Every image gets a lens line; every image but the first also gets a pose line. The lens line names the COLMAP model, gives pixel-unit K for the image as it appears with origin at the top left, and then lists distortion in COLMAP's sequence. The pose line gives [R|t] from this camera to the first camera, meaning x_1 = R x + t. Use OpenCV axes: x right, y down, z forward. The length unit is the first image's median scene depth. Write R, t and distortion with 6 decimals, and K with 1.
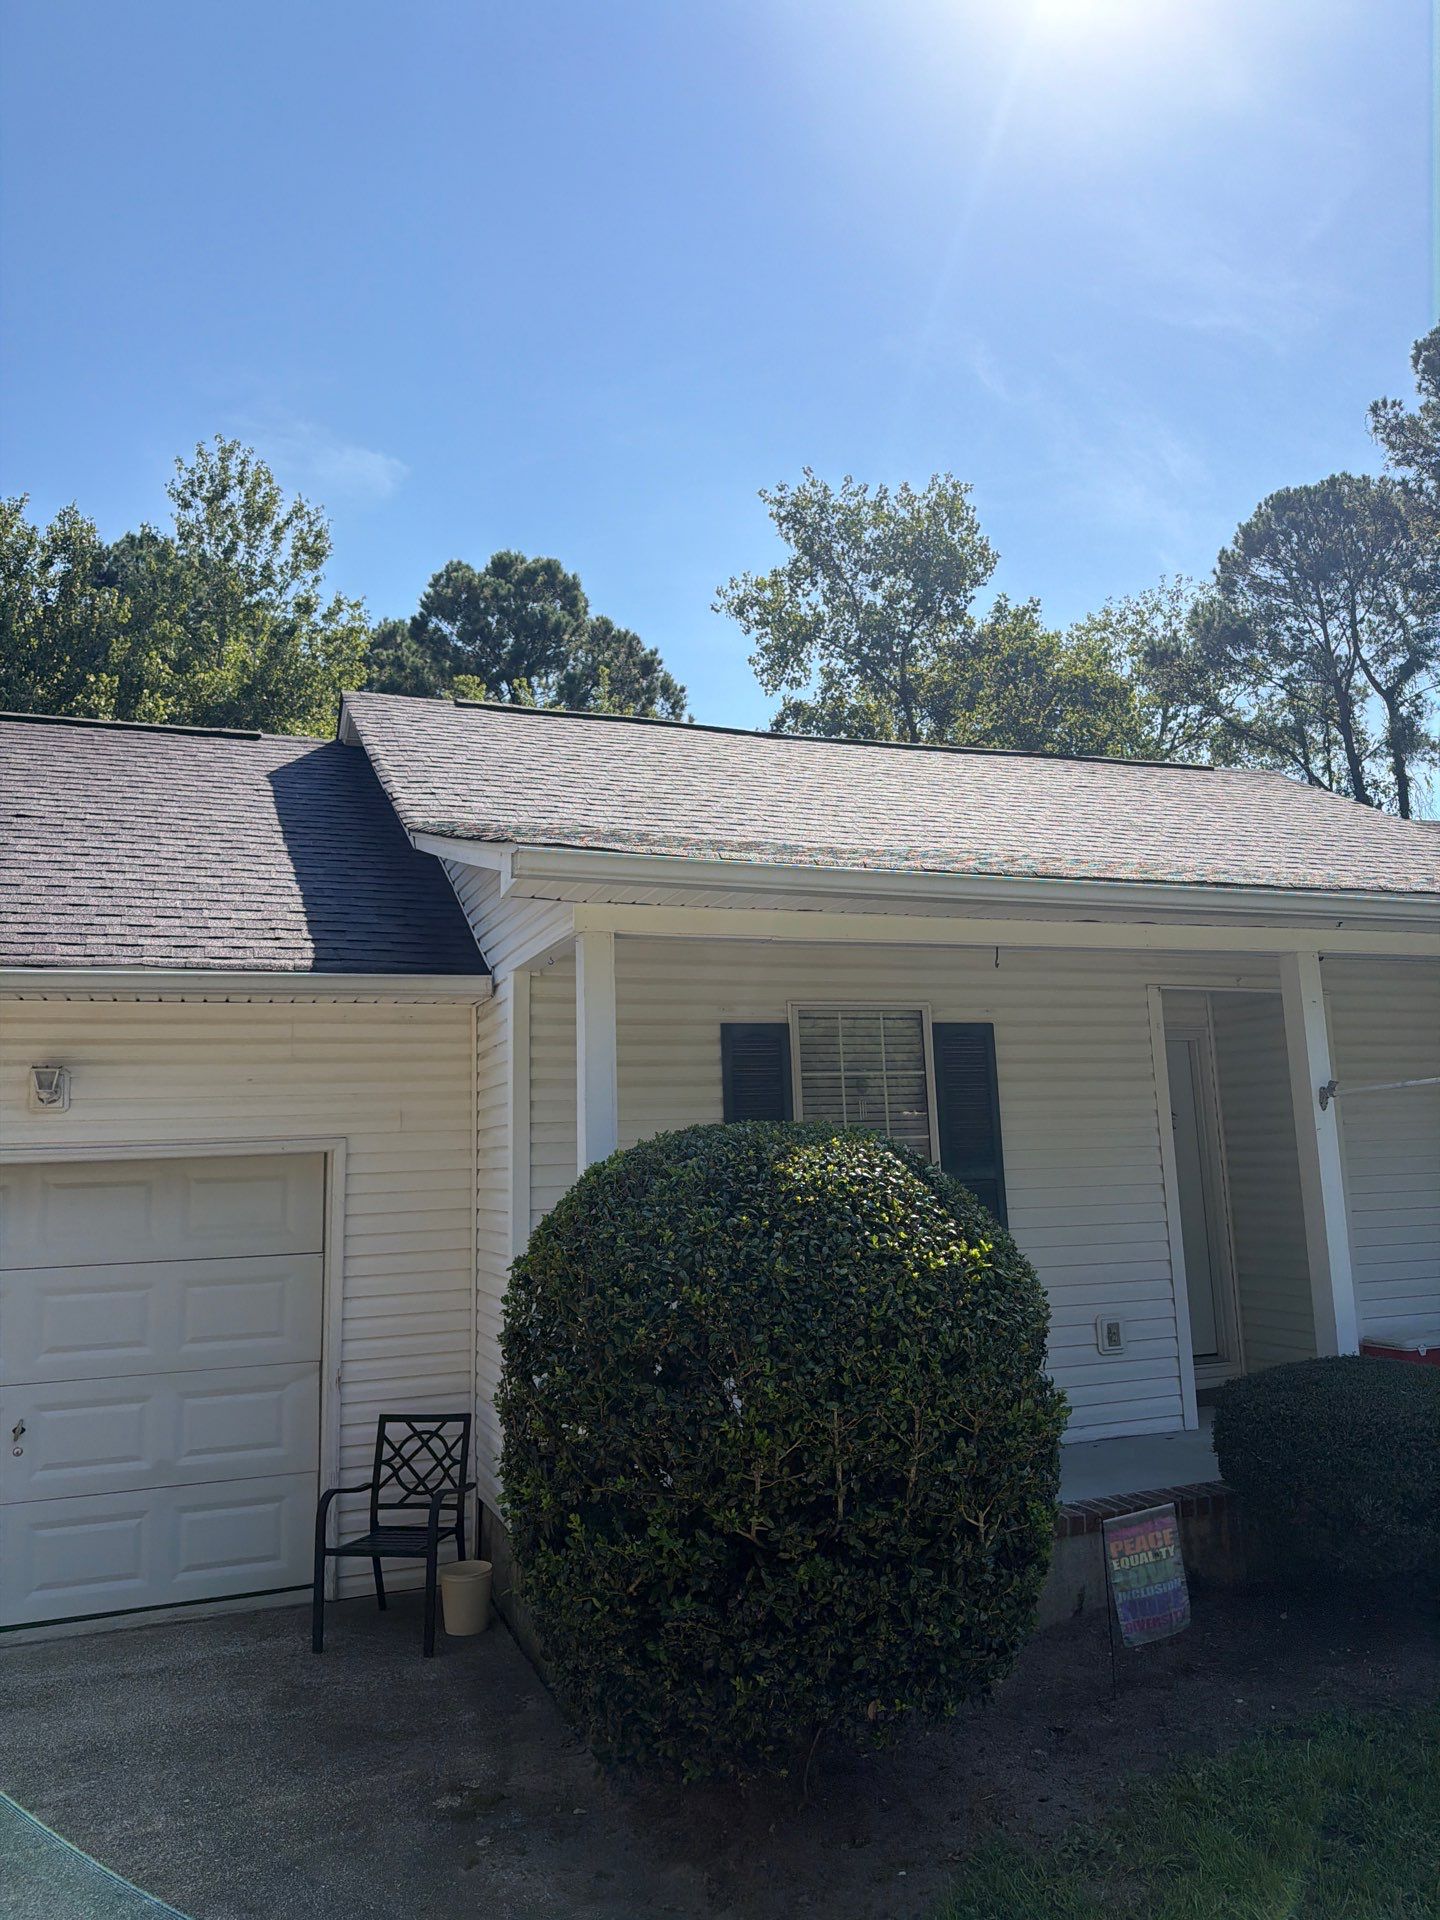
lens RADIAL K [[1344.3, 0, 725.4], [0, 1344.3, 953.8], [0, 0, 1]] dist [0.066948, -0.092422]
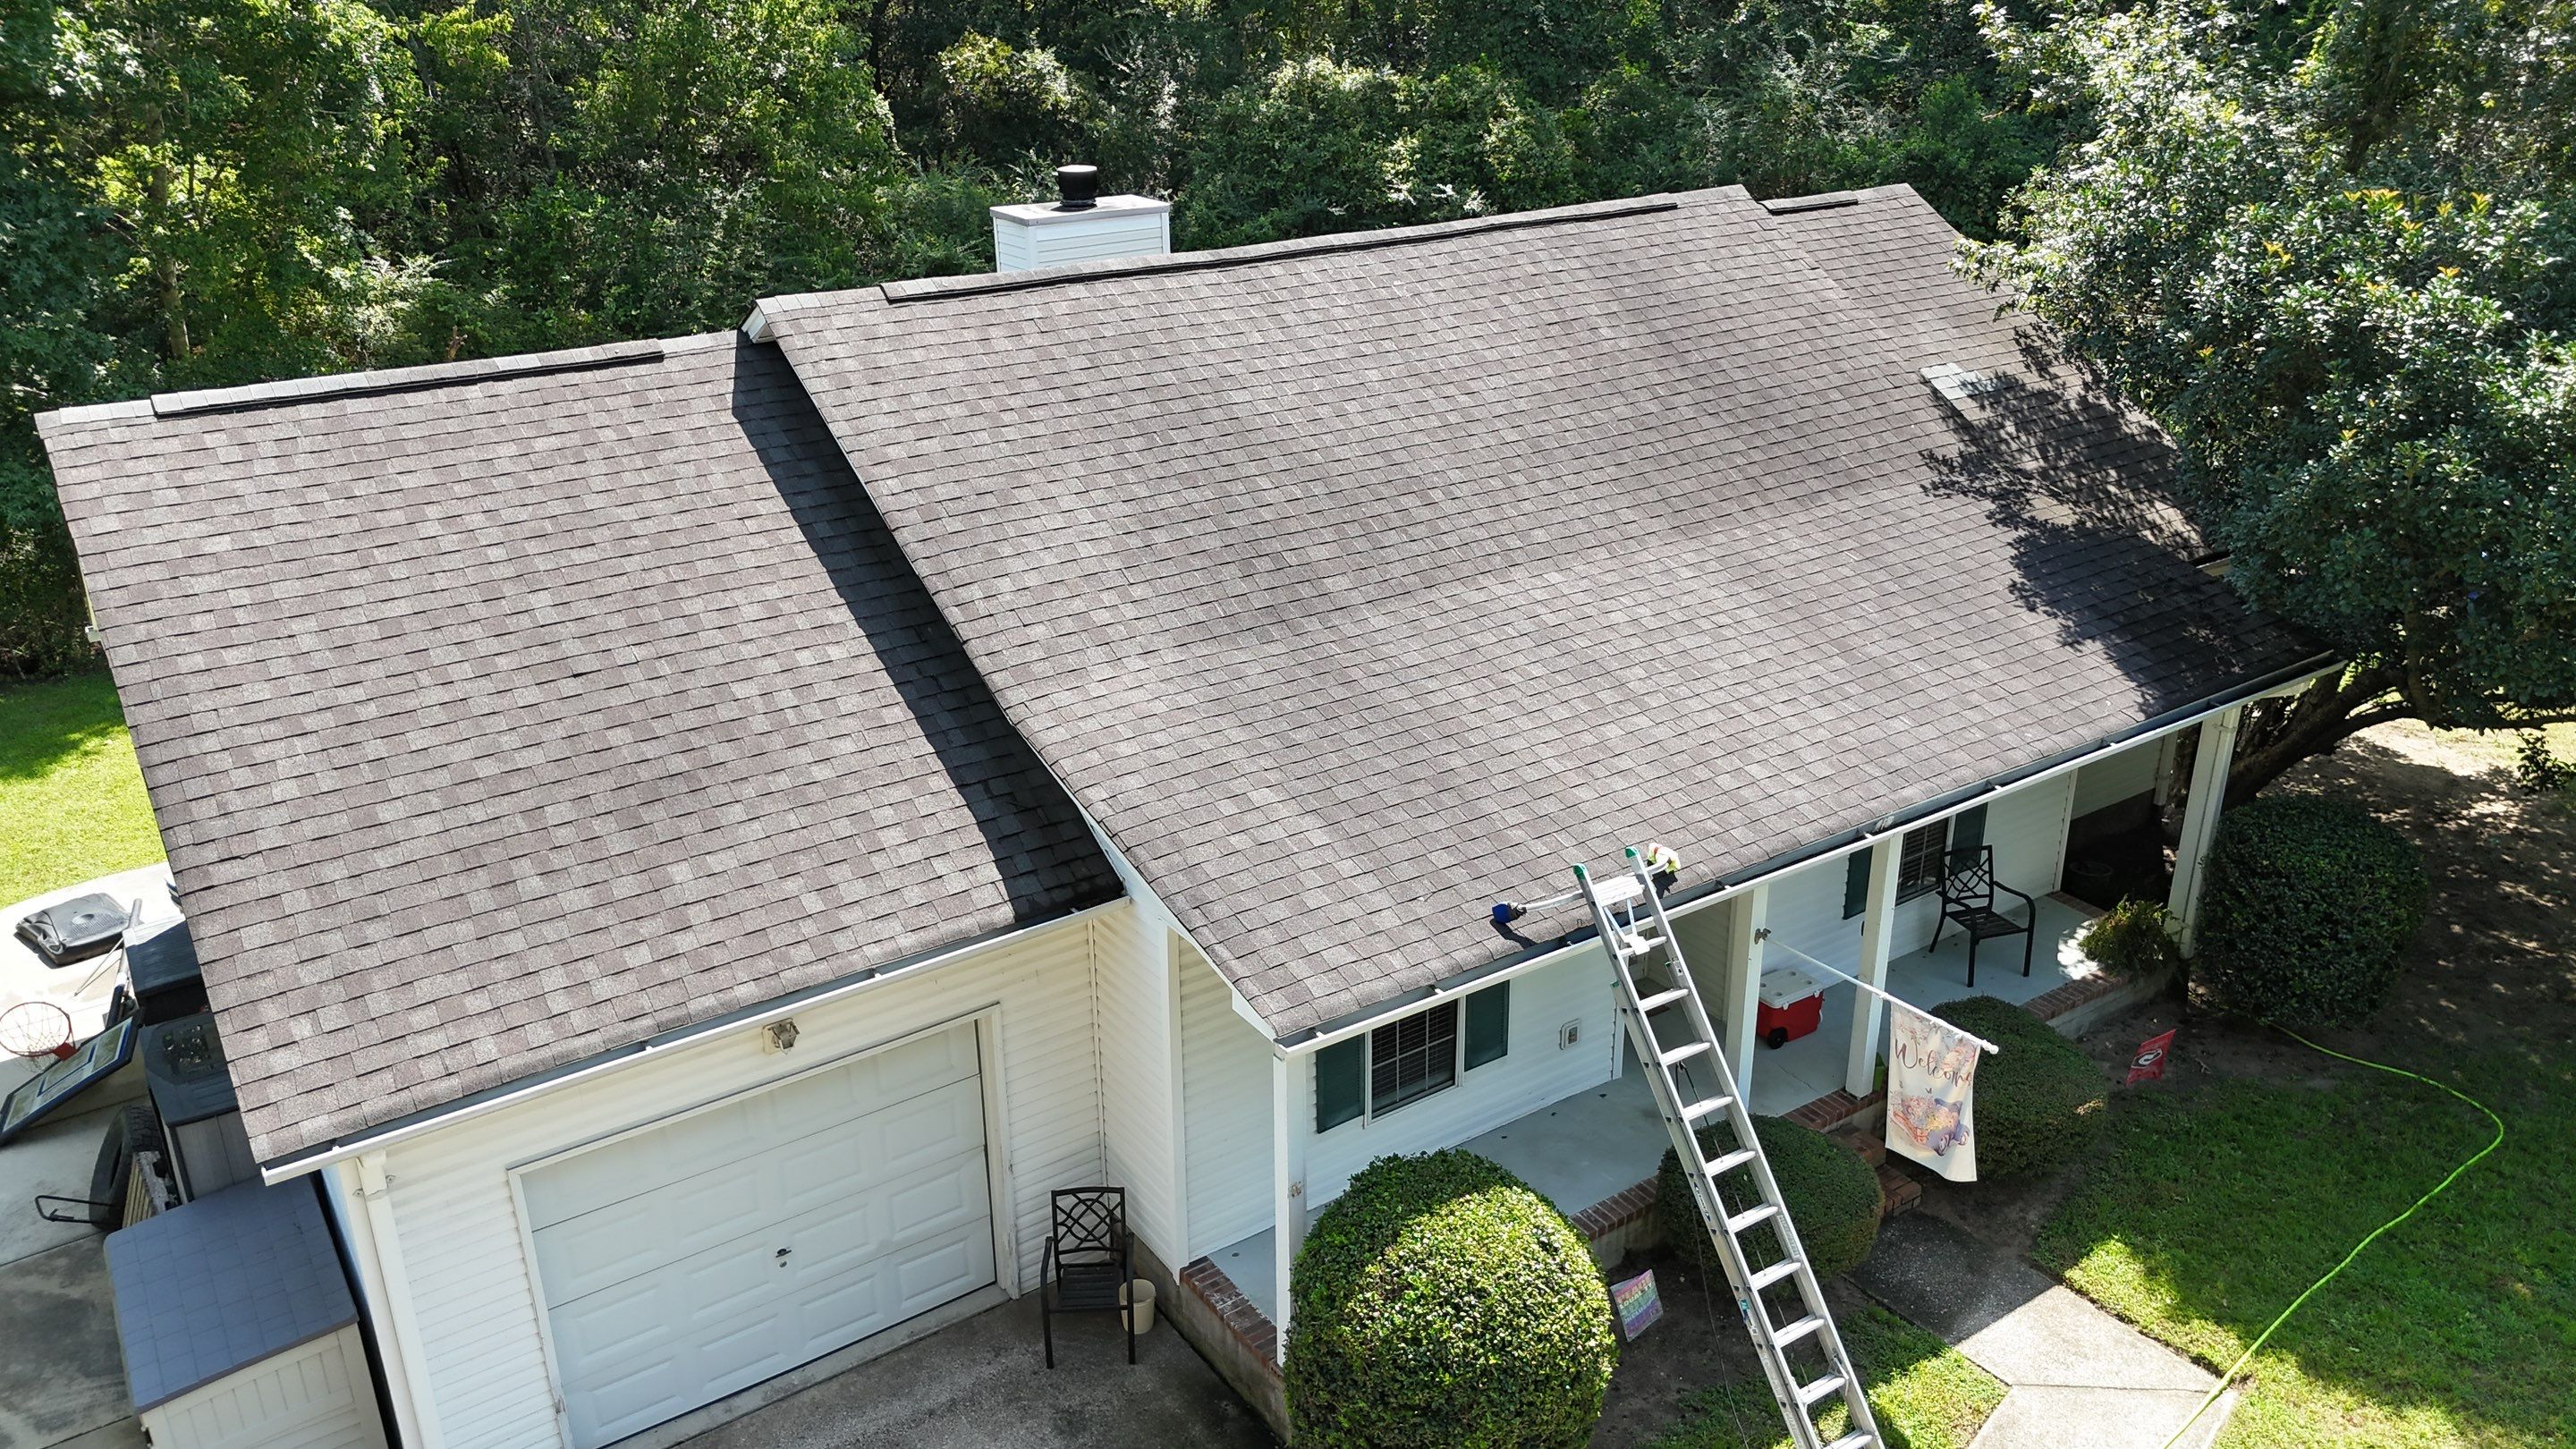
lens RADIAL K [[1897.6, 0, 1285.6], [0, 1897.6, 730.8], [0, 0, 1]] dist [0.062265, -0.058649]
pose [[0.972450, -0.071216, 0.221965, -0.417555], [-0.054957, 0.855309, 0.515195, -1.014639], [-0.226539, -0.513200, 0.827832, -0.348202]]
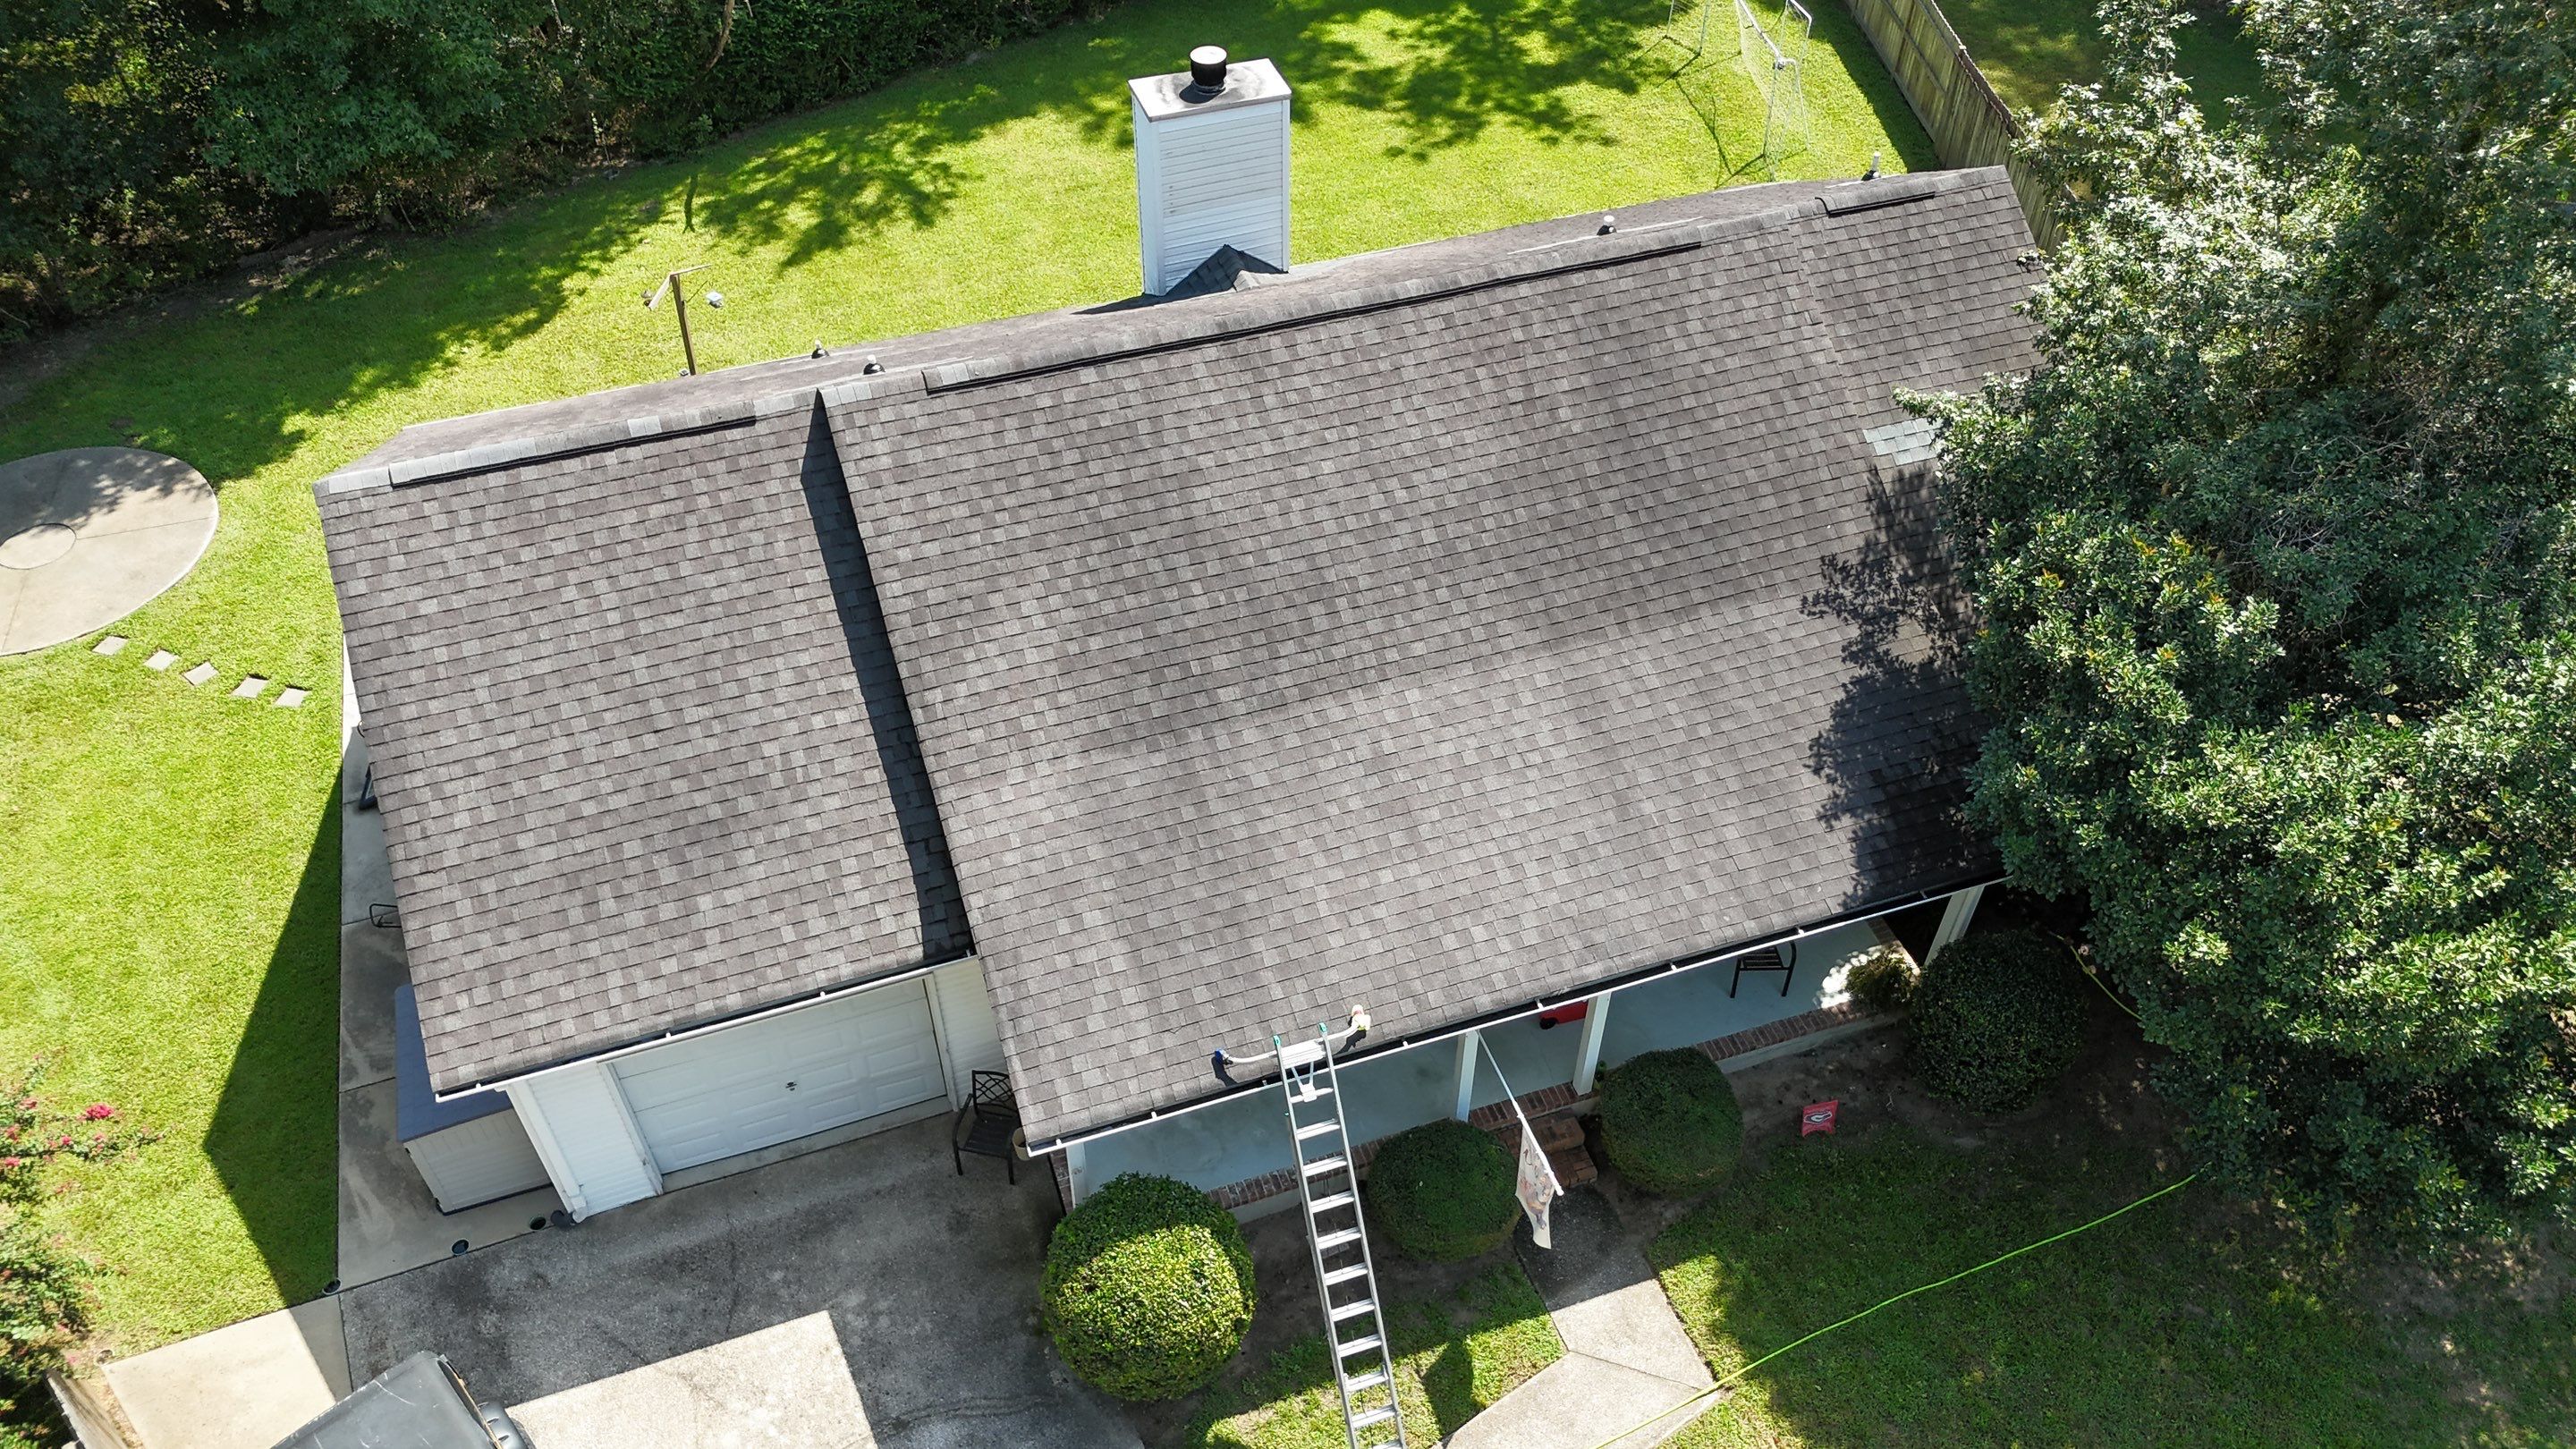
lens RADIAL K [[1897.6, 0, 1289.6], [0, 1897.6, 727.8], [0, 0, 1]] dist [0.062265, -0.058649]
pose [[0.998854, 0.046423, 0.011641, 0.145264], [-0.036448, 0.580181, 0.813672, -2.198853], [0.031019, -0.813163, 0.581208, -0.164833]]
